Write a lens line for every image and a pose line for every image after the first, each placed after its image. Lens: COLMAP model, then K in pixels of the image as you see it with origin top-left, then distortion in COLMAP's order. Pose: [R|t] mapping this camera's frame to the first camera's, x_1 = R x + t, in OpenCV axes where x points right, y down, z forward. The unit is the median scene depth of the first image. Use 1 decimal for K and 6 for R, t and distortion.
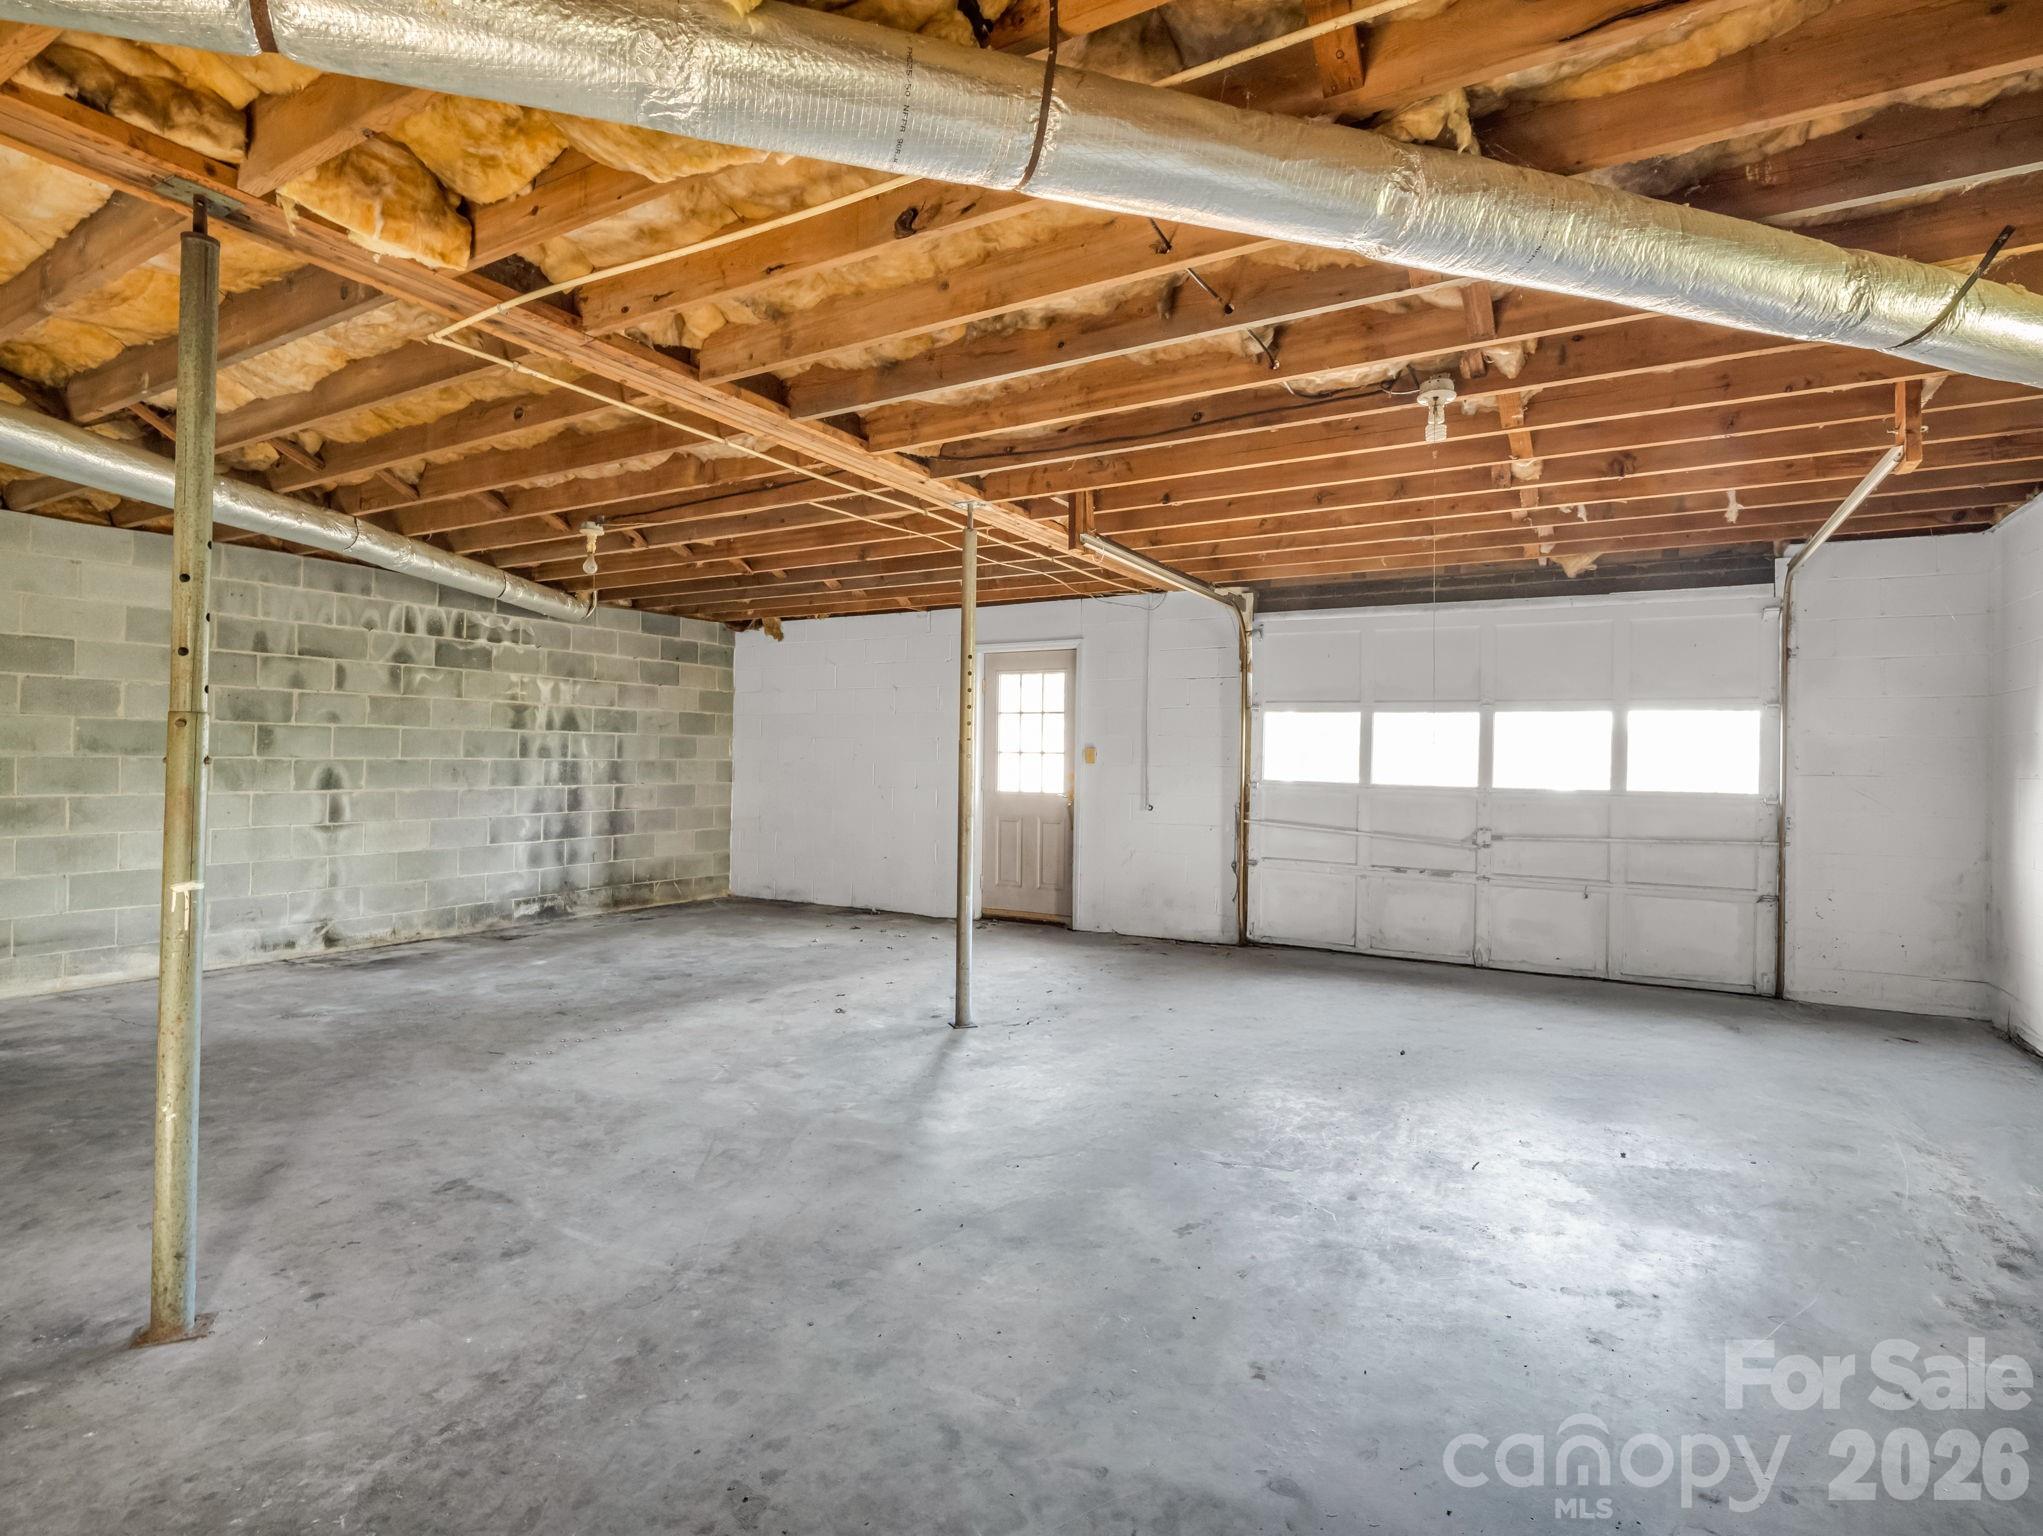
lens RADIAL K [[1015.1, 0, 1023.2], [0, 1015.1, 753.0], [0, 0, 1]] dist [-0.004061, -0.002114]
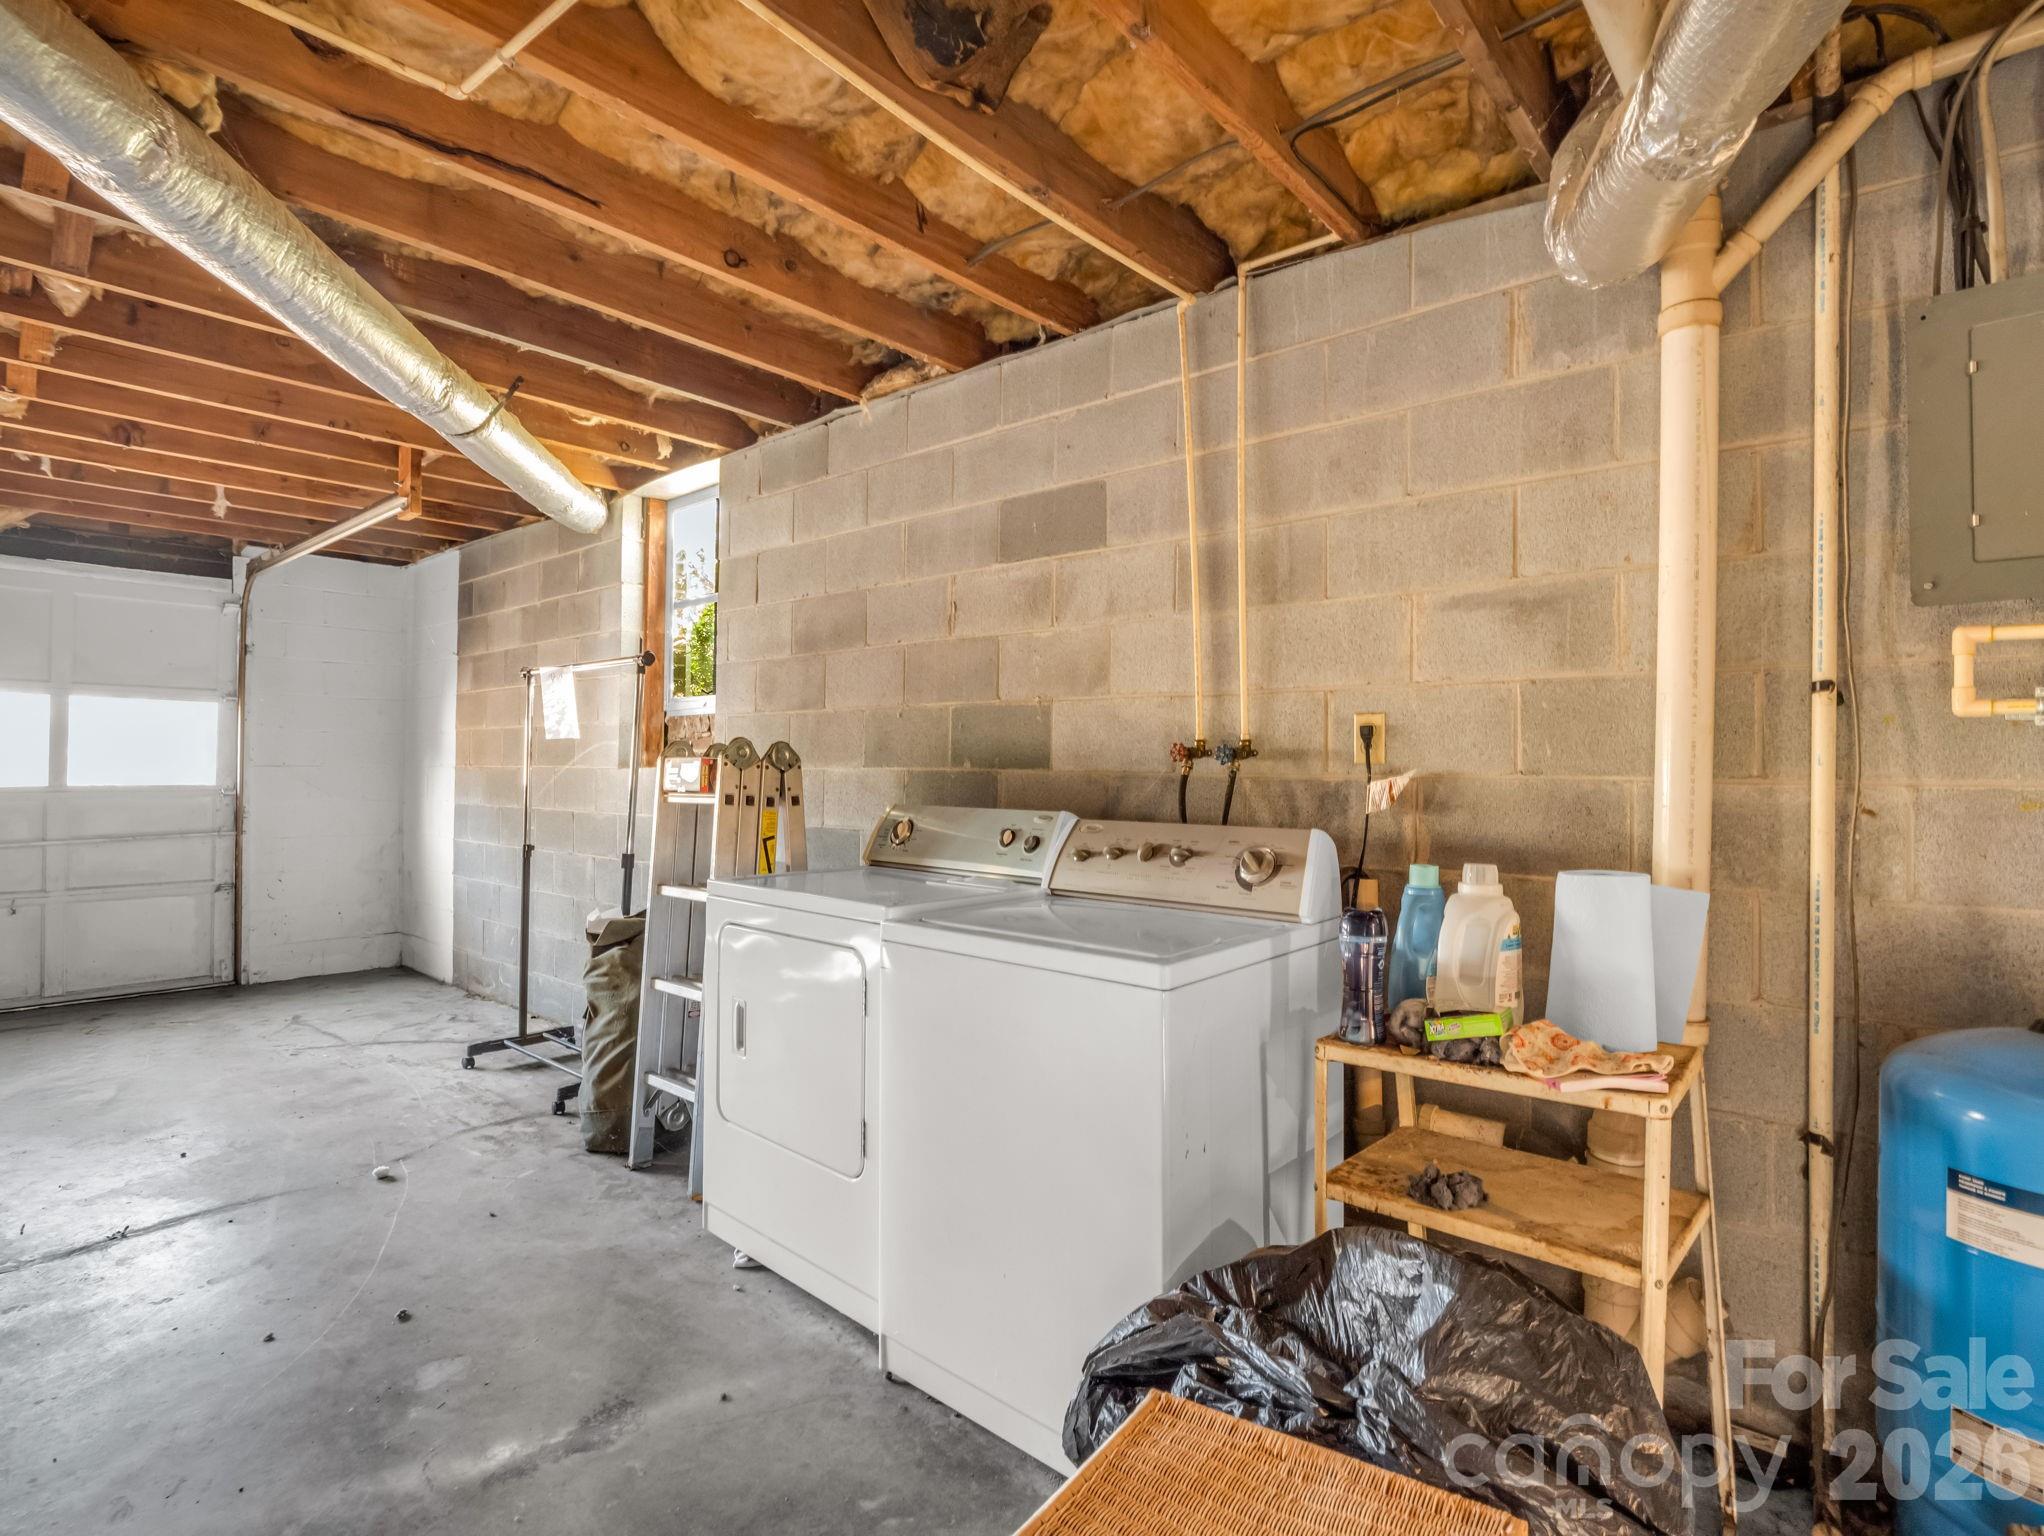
lens RADIAL K [[1015.6, 0, 1023.7], [0, 1015.6, 753.0], [0, 0, 1]] dist [-0.004061, -0.002114]
pose [[0.196736, 0.000724, 0.980456, -0.121018], [-0.009528, 0.999954, 0.001174, -0.000625], [-0.980410, -0.009573, 0.196734, 0.008213]]
